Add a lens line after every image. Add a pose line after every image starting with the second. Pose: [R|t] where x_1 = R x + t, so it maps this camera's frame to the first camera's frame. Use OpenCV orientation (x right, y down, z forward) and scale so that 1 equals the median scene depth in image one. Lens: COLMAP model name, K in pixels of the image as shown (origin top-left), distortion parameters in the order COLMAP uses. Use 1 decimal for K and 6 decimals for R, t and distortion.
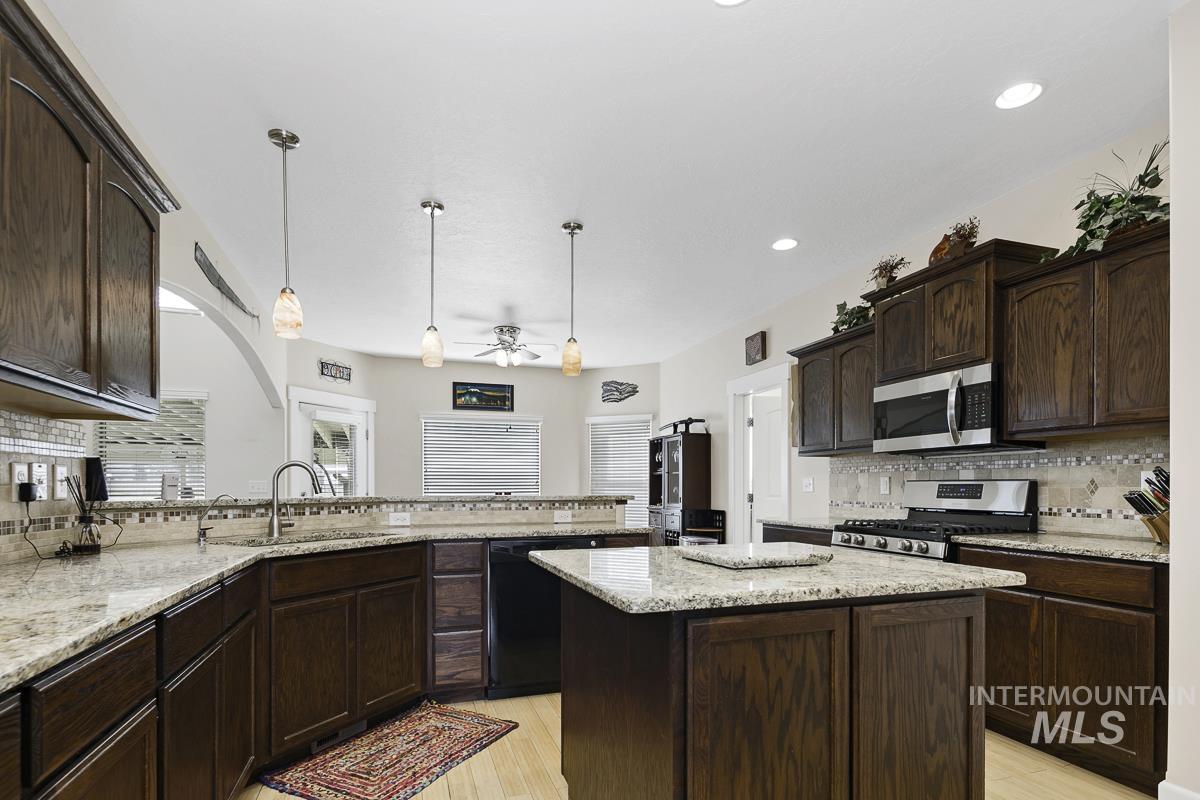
lens RADIAL K [[579.2, 0, 595.5], [0, 579.2, 493.6], [0, 0, 1]] dist [-0.000300, -0.000698]
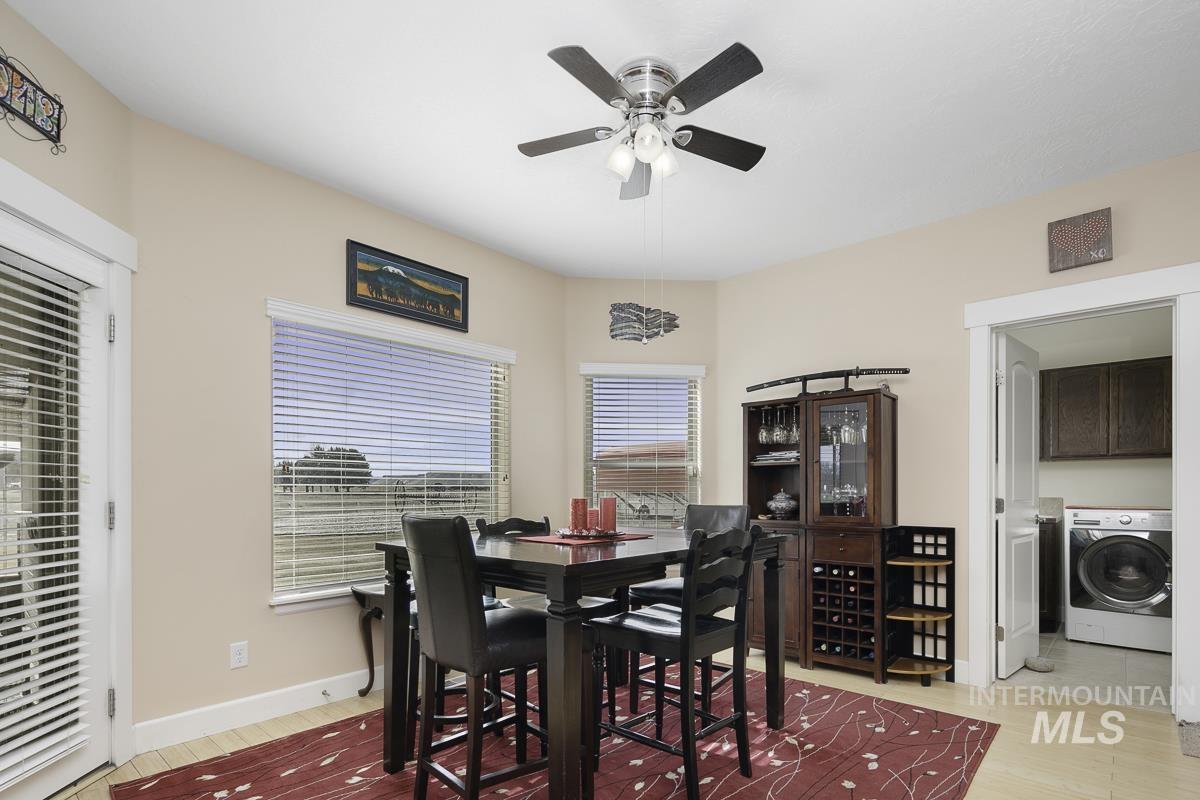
lens RADIAL K [[585.4, 0, 597.9], [0, 585.4, 495.7], [0, 0, 1]] dist [0.003109, -0.000521]
pose [[0.871959, -0.001505, 0.489577, -0.343149], [0.002484, 0.999996, -0.001351, -0.002384], [-0.489573, 0.002395, 0.871959, 0.611924]]
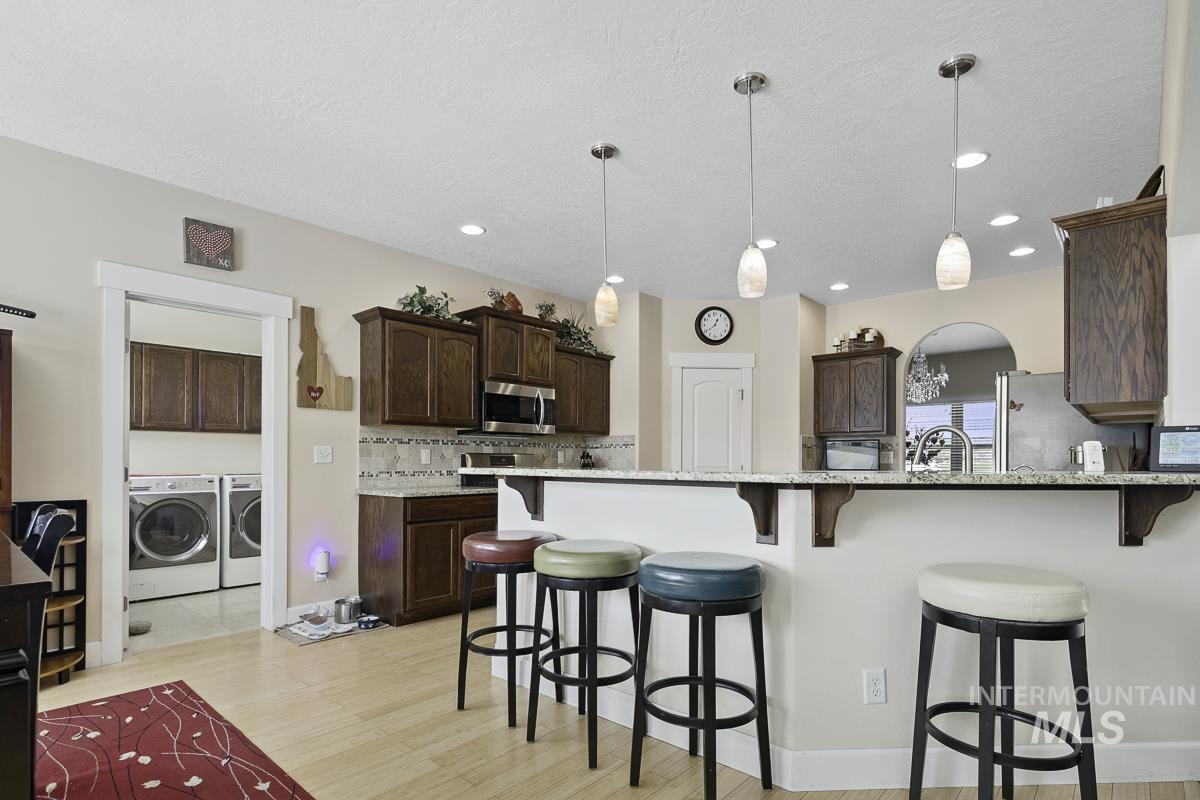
lens RADIAL K [[585.3, 0, 602.7], [0, 585.3, 466.8], [0, 0, 1]] dist [0.002287, -0.000975]
pose [[-0.492104, -0.008398, 0.870496, -0.435376], [0.008459, 0.999860, 0.014428, -0.003859], [-0.870495, 0.014463, -0.491964, 0.785348]]
